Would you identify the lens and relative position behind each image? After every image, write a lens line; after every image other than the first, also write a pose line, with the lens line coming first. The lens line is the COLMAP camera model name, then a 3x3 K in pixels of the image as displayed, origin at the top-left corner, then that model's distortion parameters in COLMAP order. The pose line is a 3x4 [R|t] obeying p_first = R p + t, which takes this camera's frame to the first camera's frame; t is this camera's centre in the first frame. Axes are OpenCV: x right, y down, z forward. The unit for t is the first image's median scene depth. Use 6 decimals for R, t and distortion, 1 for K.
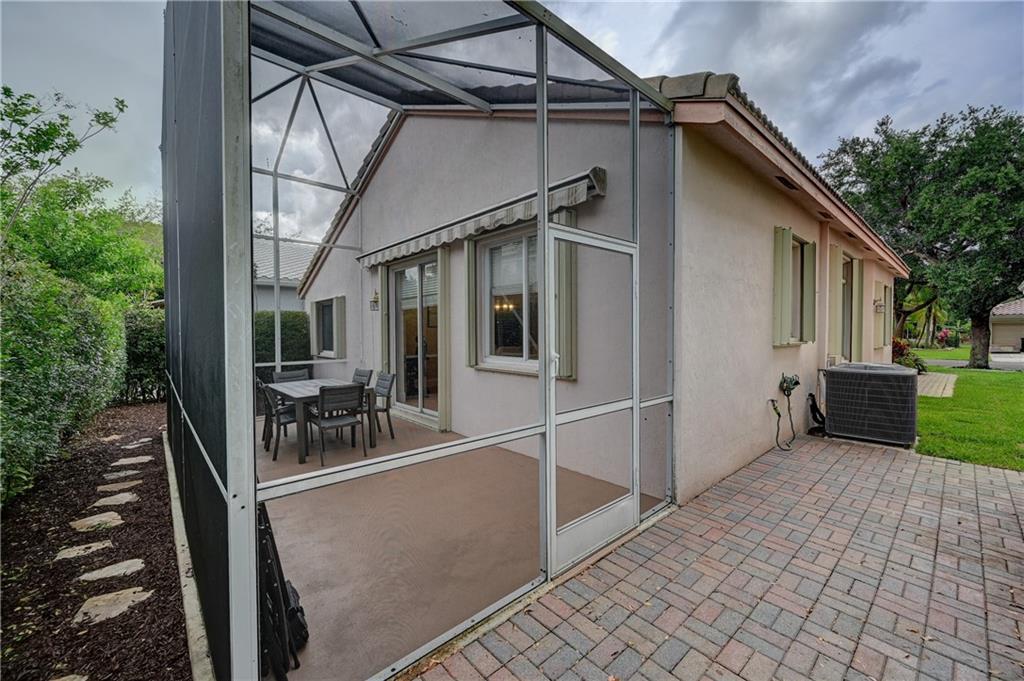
lens RADIAL K [[407.7, 0, 514.8], [0, 407.7, 338.8], [0, 0, 1]] dist [0.005646, -0.000204]
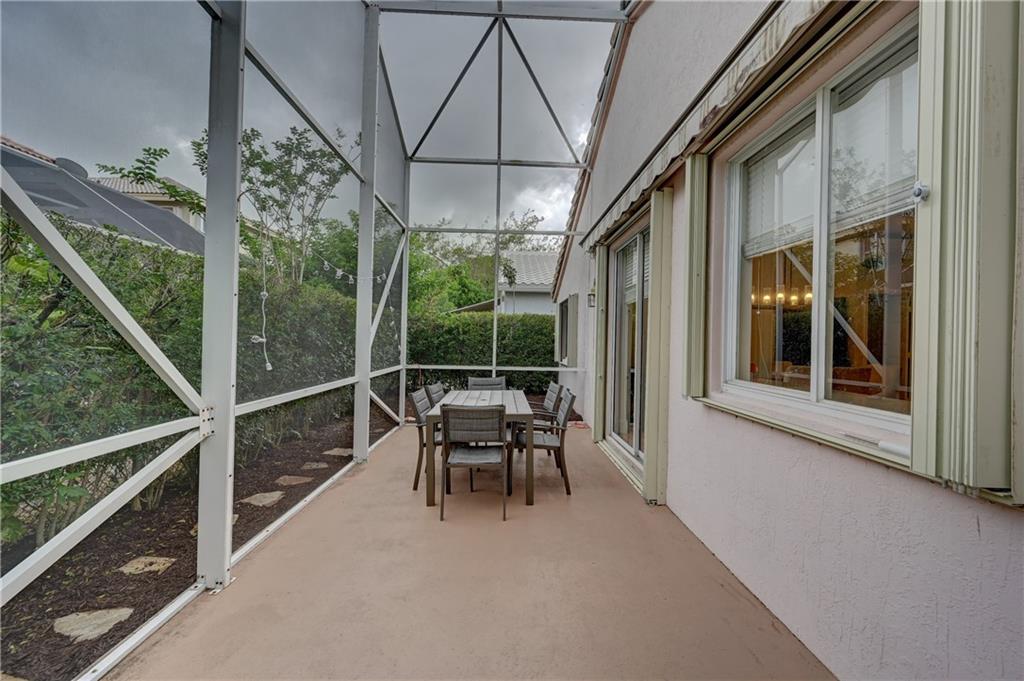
lens RADIAL K [[407.7, 0, 509.2], [0, 407.7, 338.5], [0, 0, 1]] dist [0.005646, -0.000204]
pose [[0.757131, 0.020144, -0.652952, 0.051834], [-0.038014, 0.999189, -0.013253, 0.007888], [0.652156, 0.034855, 0.757283, 0.449207]]
